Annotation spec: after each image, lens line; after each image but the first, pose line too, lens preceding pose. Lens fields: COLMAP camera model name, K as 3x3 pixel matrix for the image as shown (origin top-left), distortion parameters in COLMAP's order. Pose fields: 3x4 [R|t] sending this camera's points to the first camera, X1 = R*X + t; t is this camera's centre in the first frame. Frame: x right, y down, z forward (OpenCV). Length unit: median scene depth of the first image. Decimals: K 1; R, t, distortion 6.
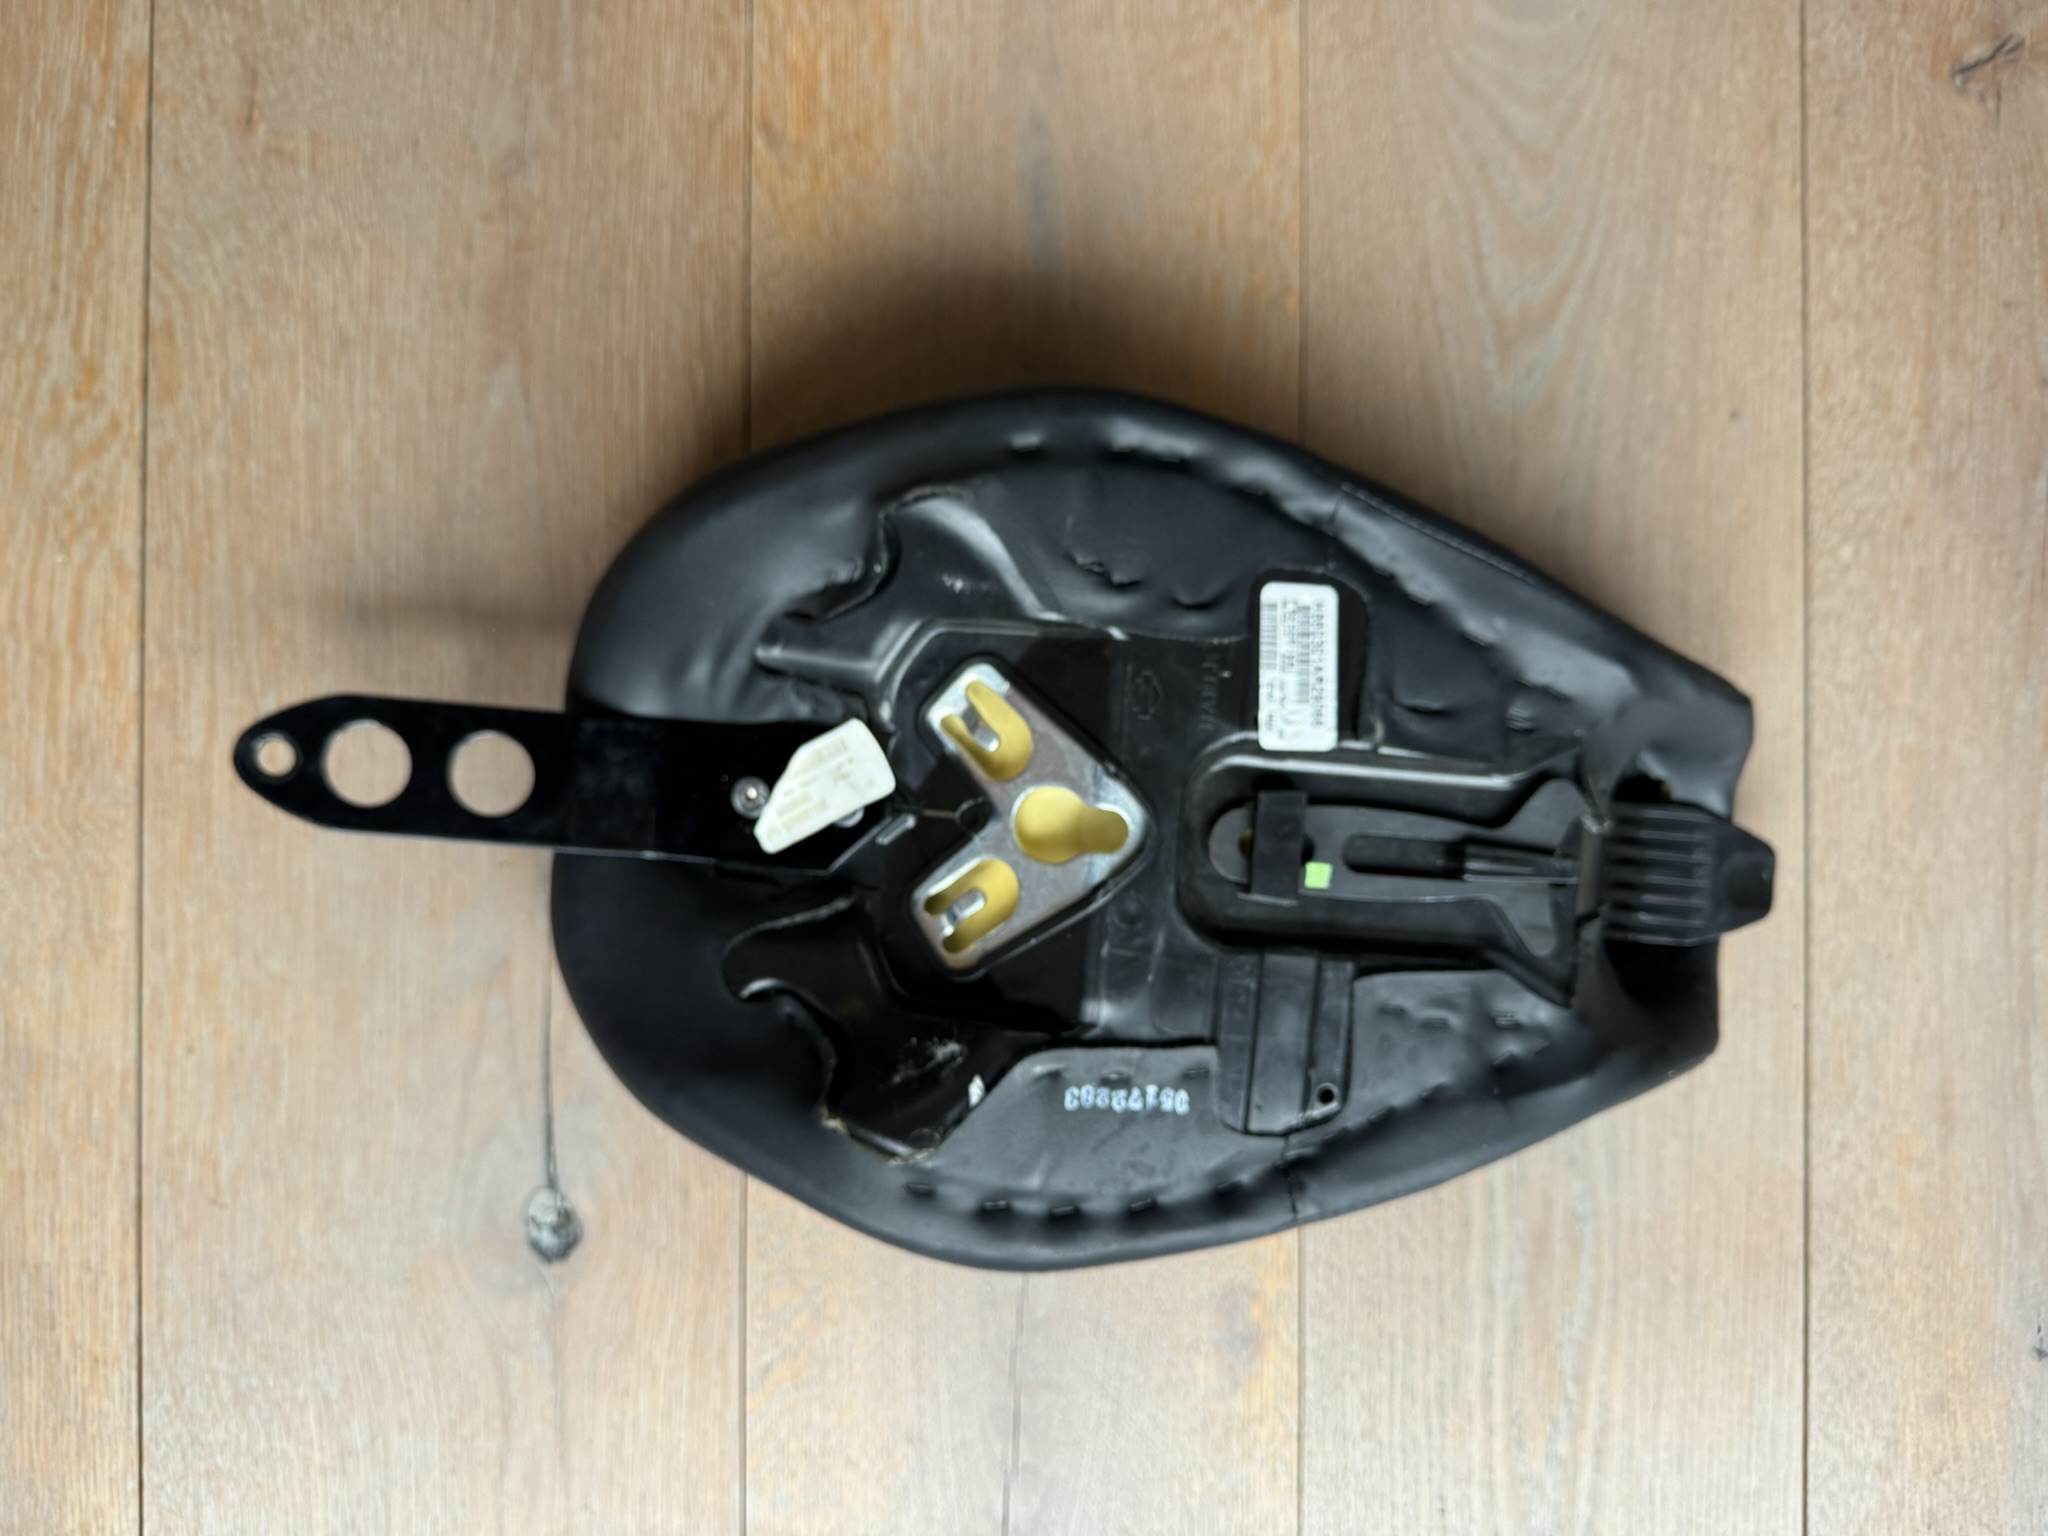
lens RADIAL K [[1402.4, 0, 1059.0], [0, 1402.4, 796.1], [0, 0, 1]] dist [0.124097, -0.214066]
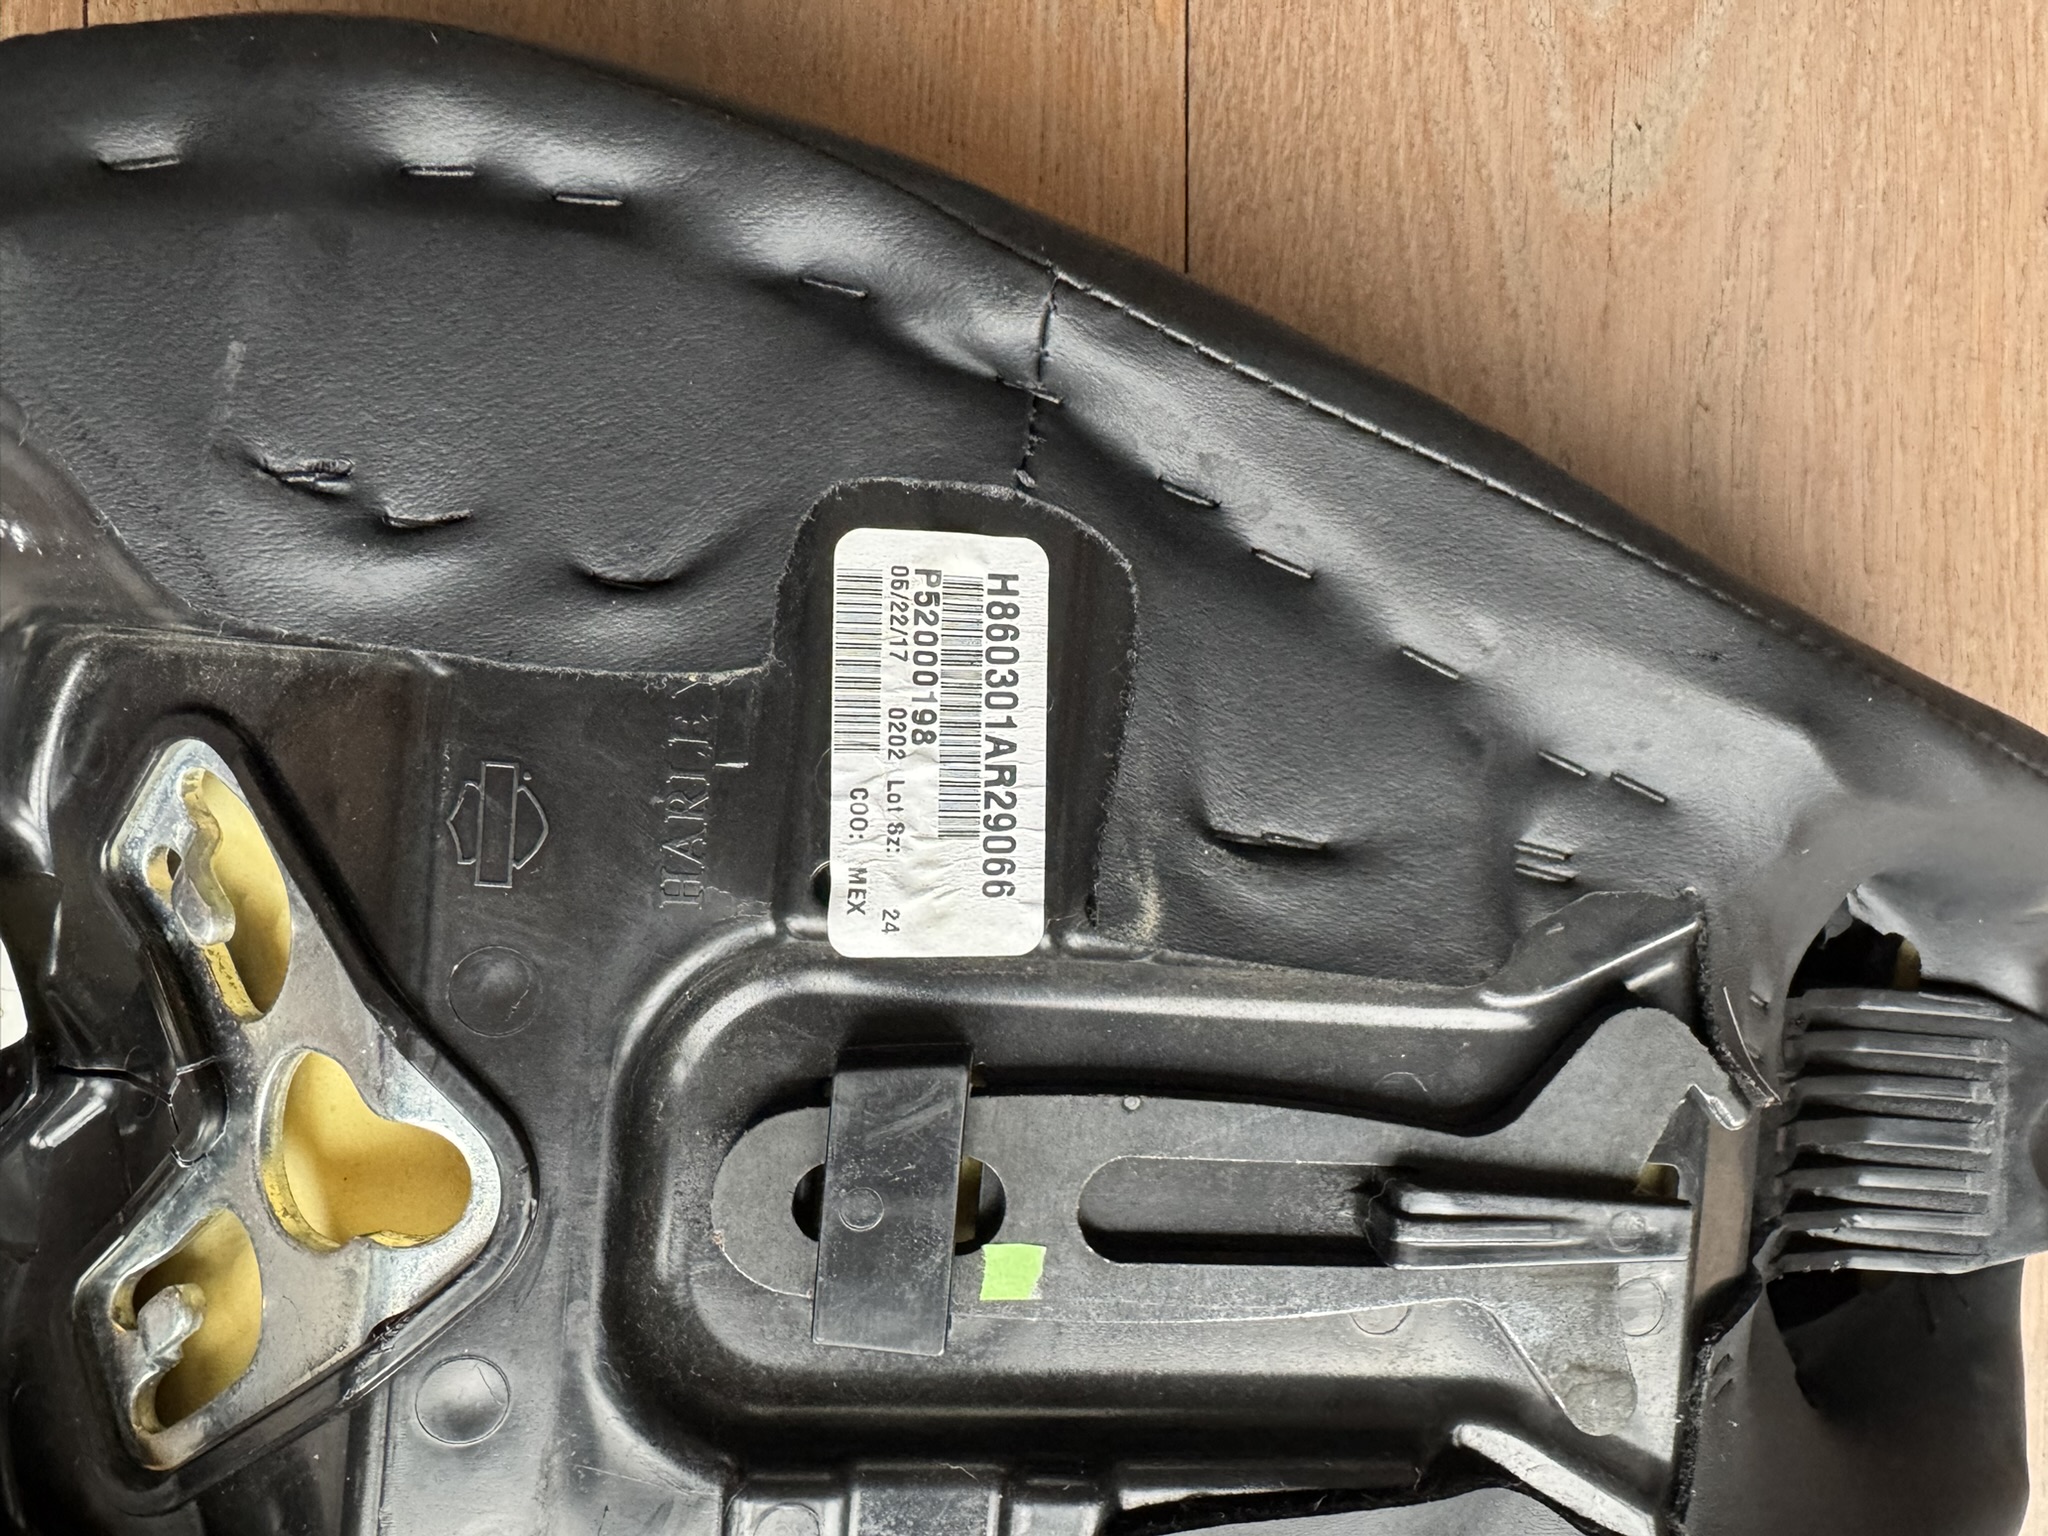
lens RADIAL K [[1766.9, 0, 1023.0], [0, 1766.9, 834.0], [0, 0, 1]] dist [-0.007595, 0.112437]
pose [[0.998424, -0.001546, -0.056103, 0.215763], [0.001747, 0.999992, 0.003540, -0.067537], [0.056098, -0.003633, 0.998419, 0.513863]]
